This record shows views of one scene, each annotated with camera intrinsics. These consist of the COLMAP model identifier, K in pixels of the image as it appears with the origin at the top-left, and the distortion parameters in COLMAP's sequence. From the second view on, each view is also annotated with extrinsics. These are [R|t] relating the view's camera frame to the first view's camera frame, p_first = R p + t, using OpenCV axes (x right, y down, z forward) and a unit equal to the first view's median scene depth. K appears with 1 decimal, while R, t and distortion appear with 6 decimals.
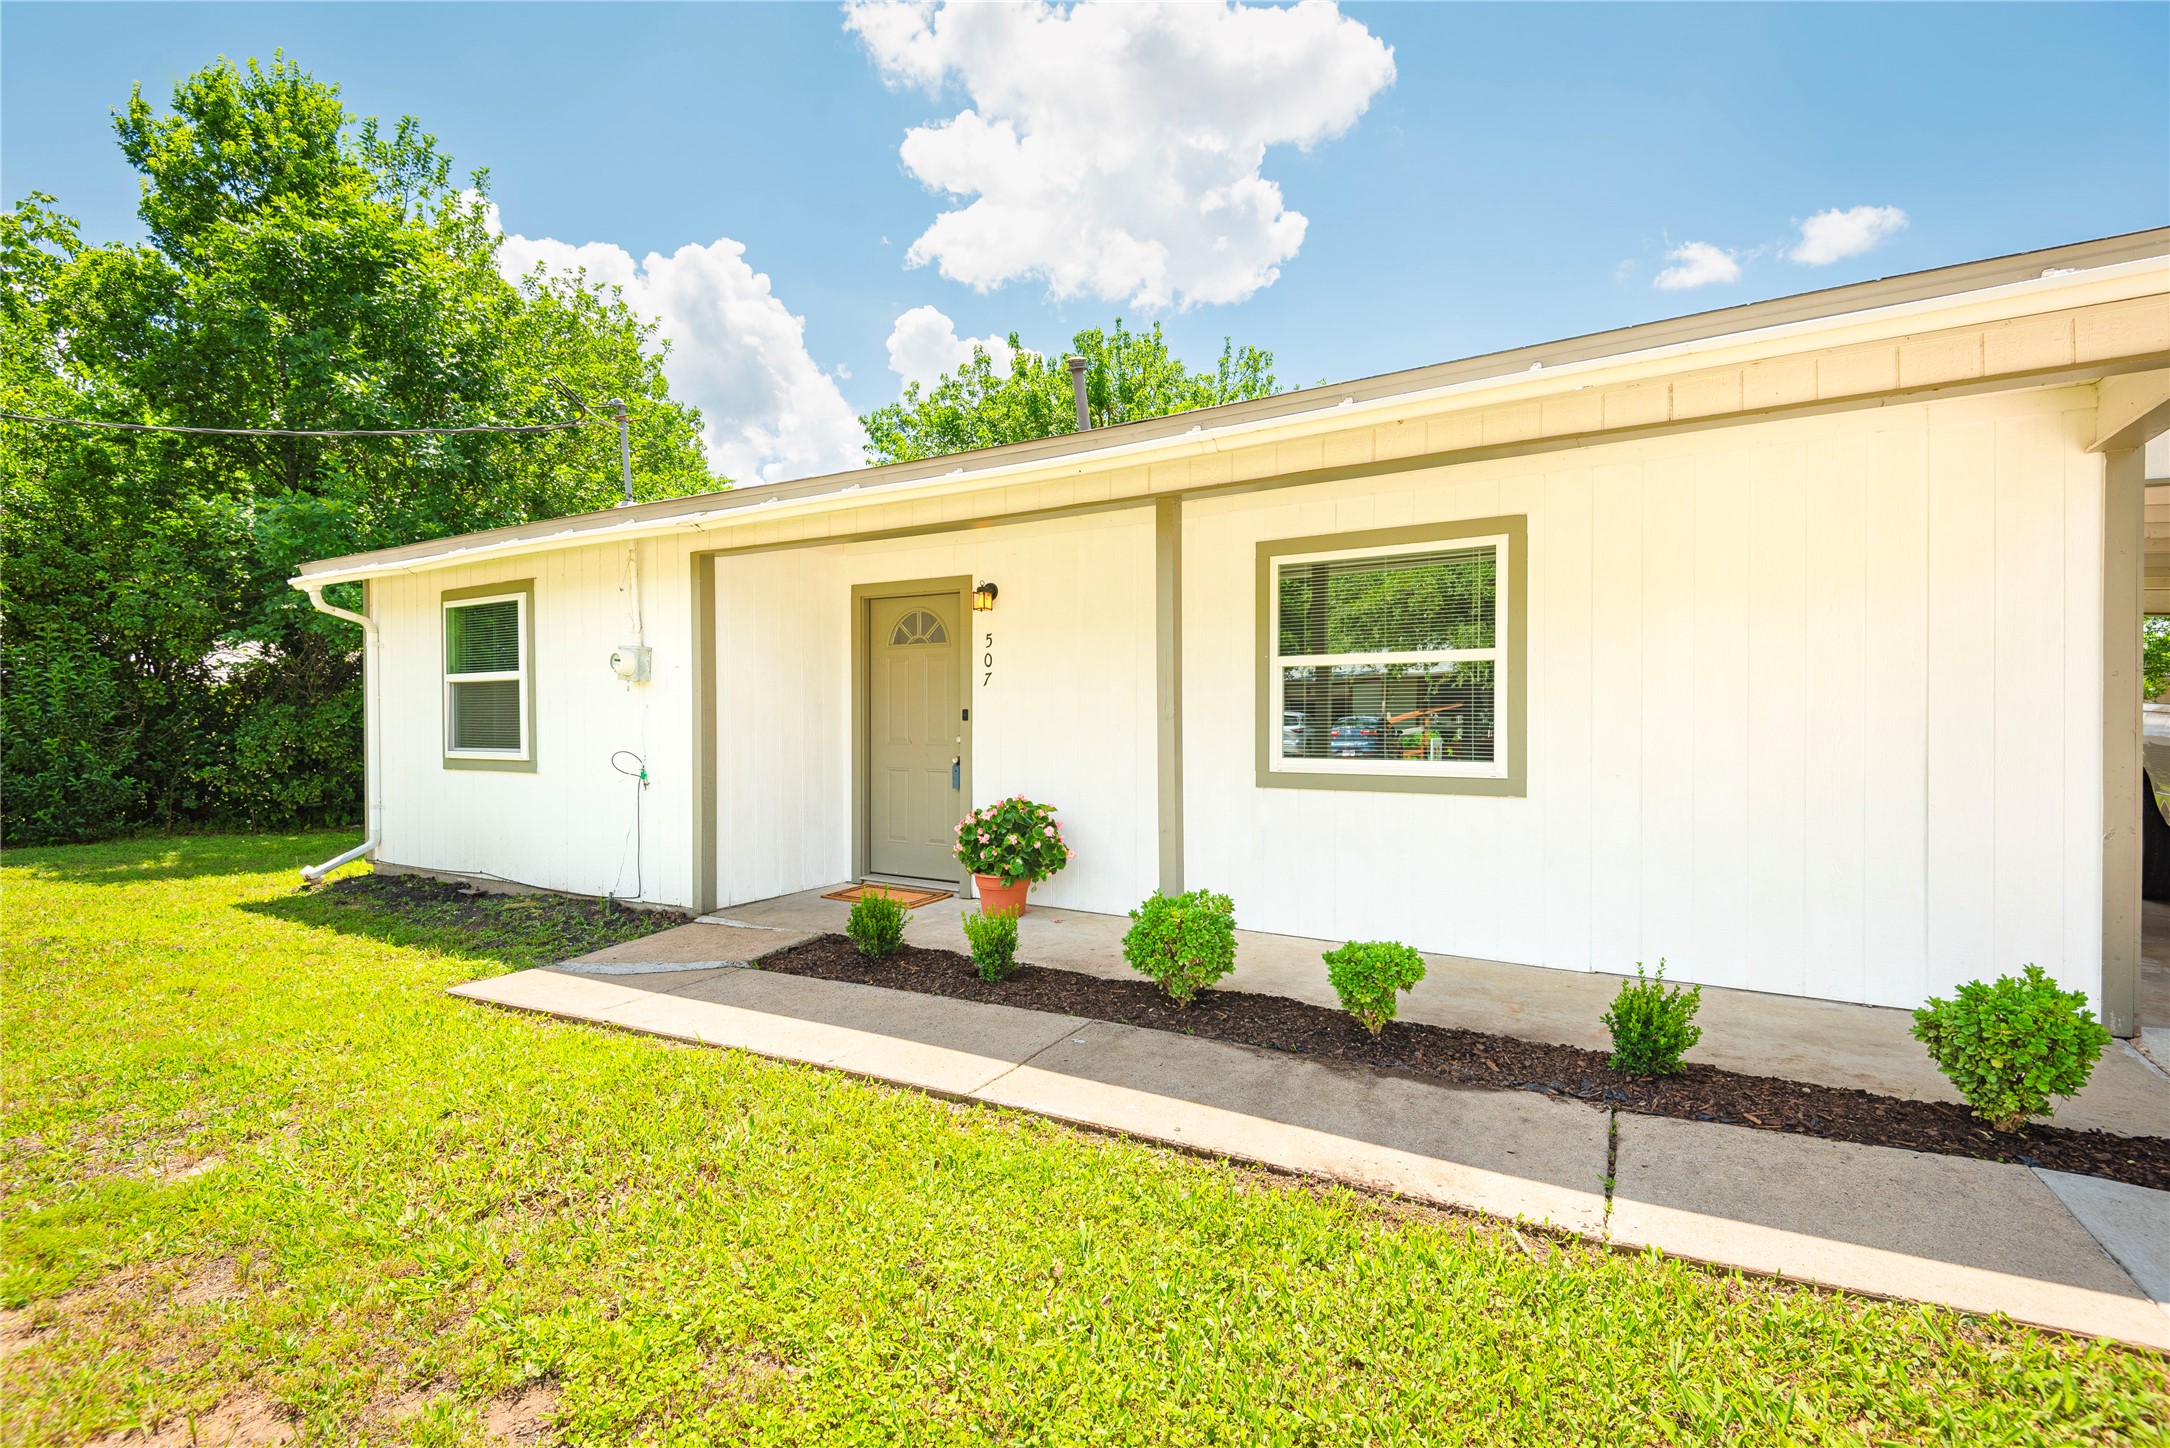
lens RADIAL K [[975.8, 0, 1087.2], [0, 975.8, 726.1], [0, 0, 1]] dist [0.025100, -0.015721]
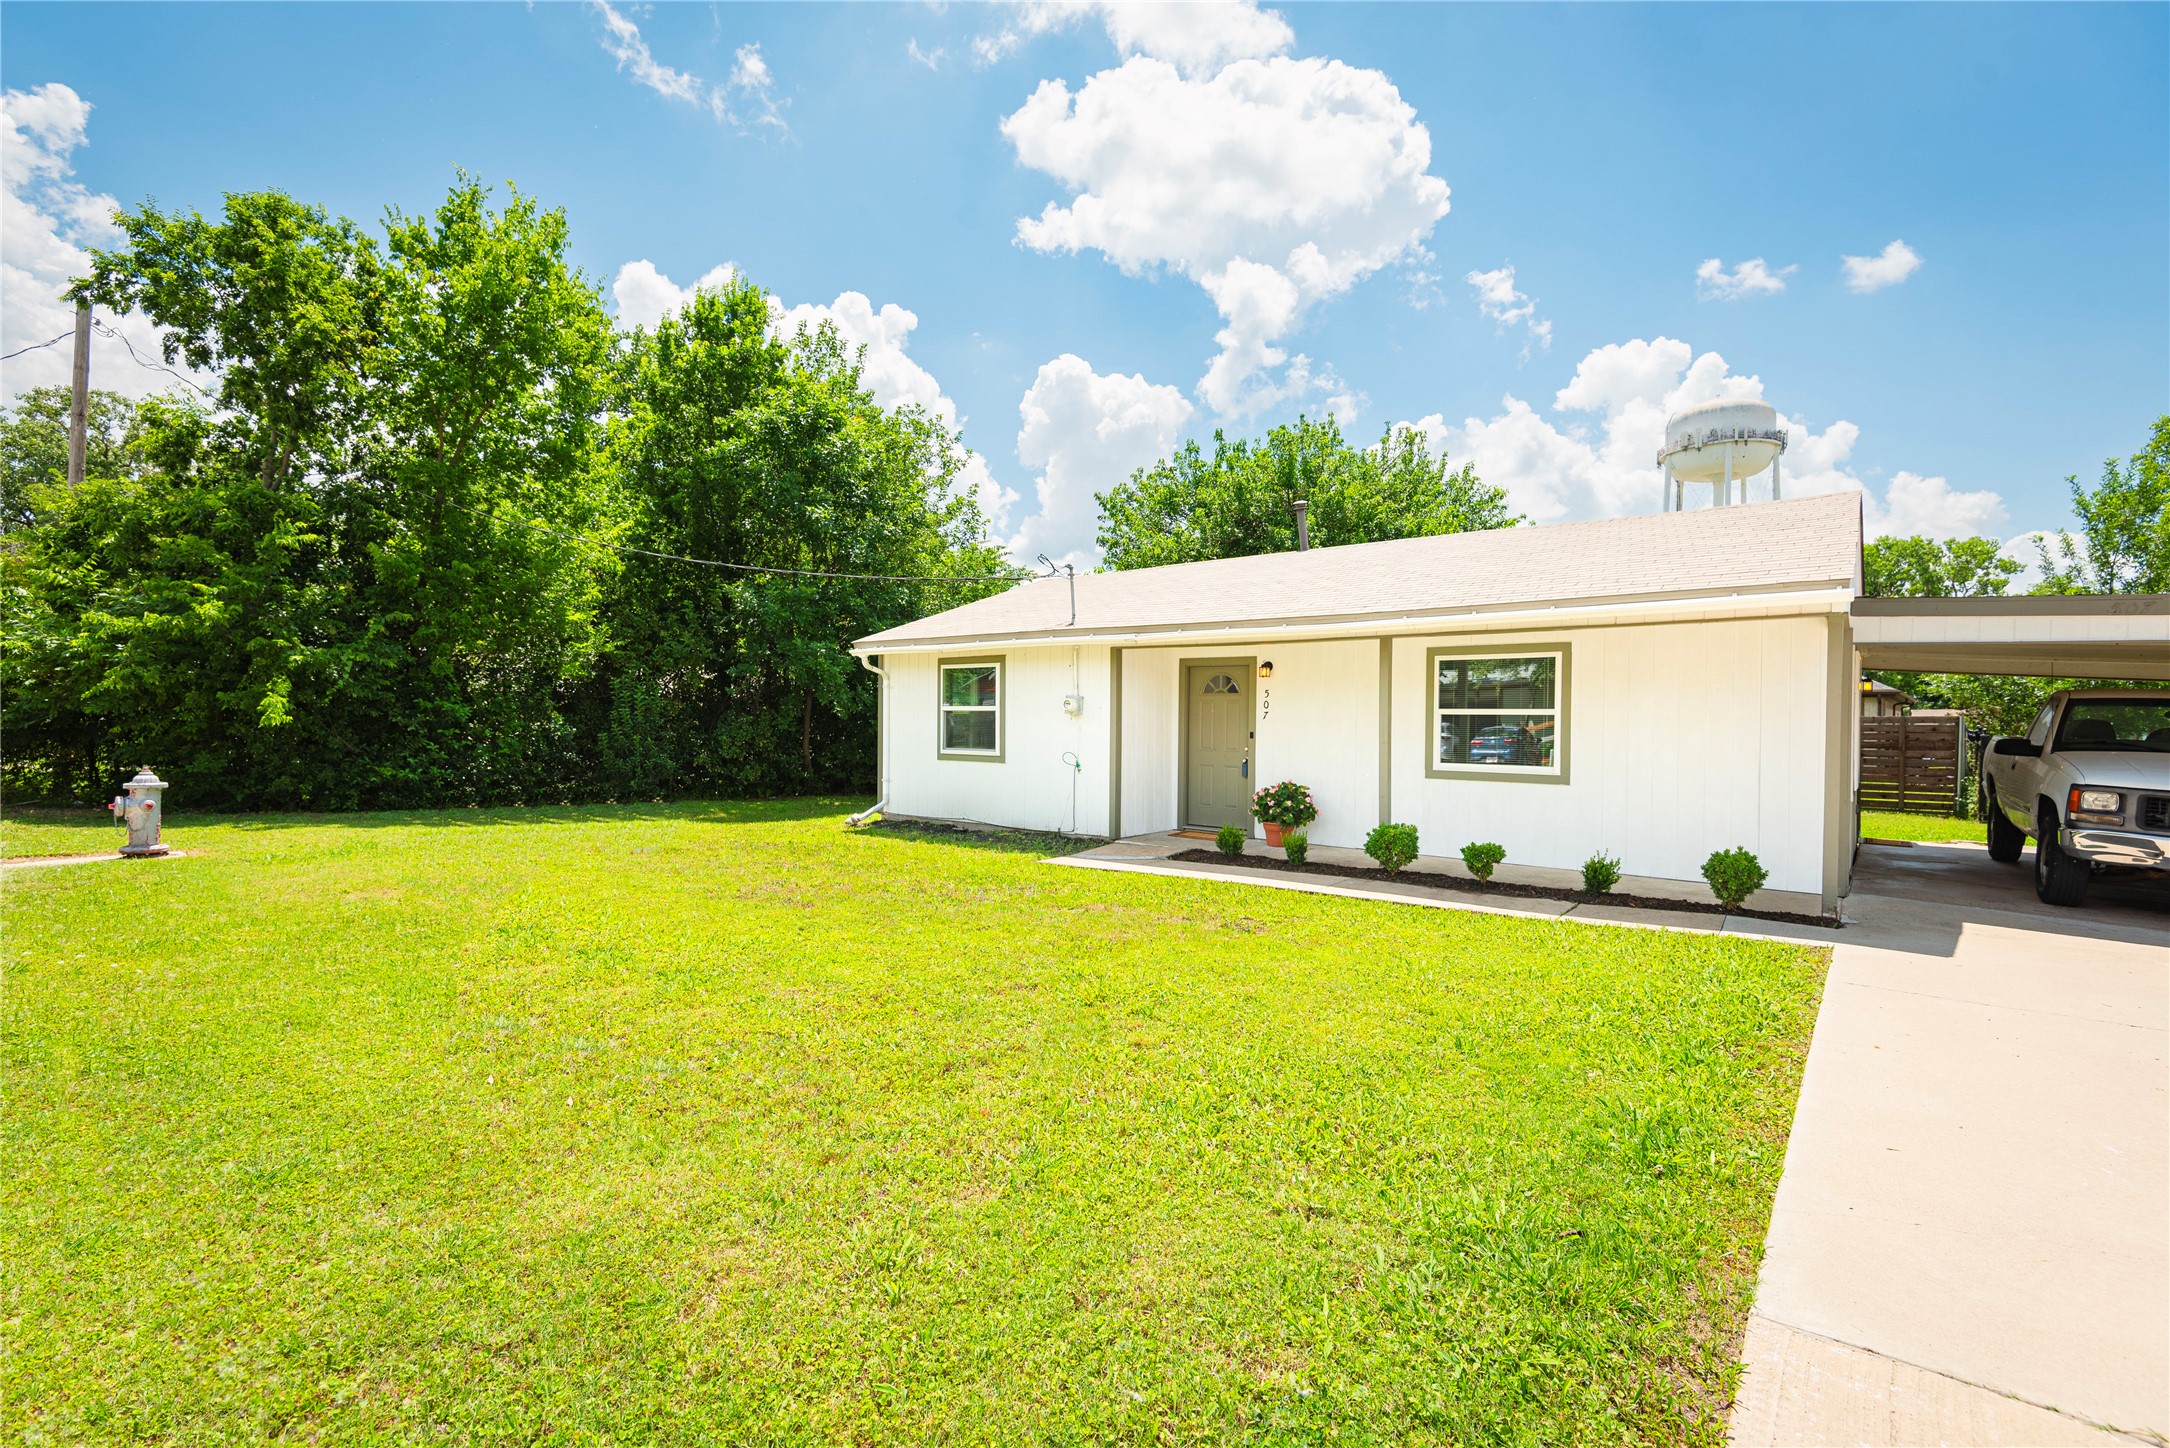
lens RADIAL K [[975.8, 0, 1084.4], [0, 975.8, 721.0], [0, 0, 1]] dist [0.025100, -0.015721]
pose [[0.990354, 0.013270, -0.137927, -0.174122], [-0.014043, 0.999891, -0.004634, -0.023497], [0.137850, 0.006527, 0.990432, -0.764196]]
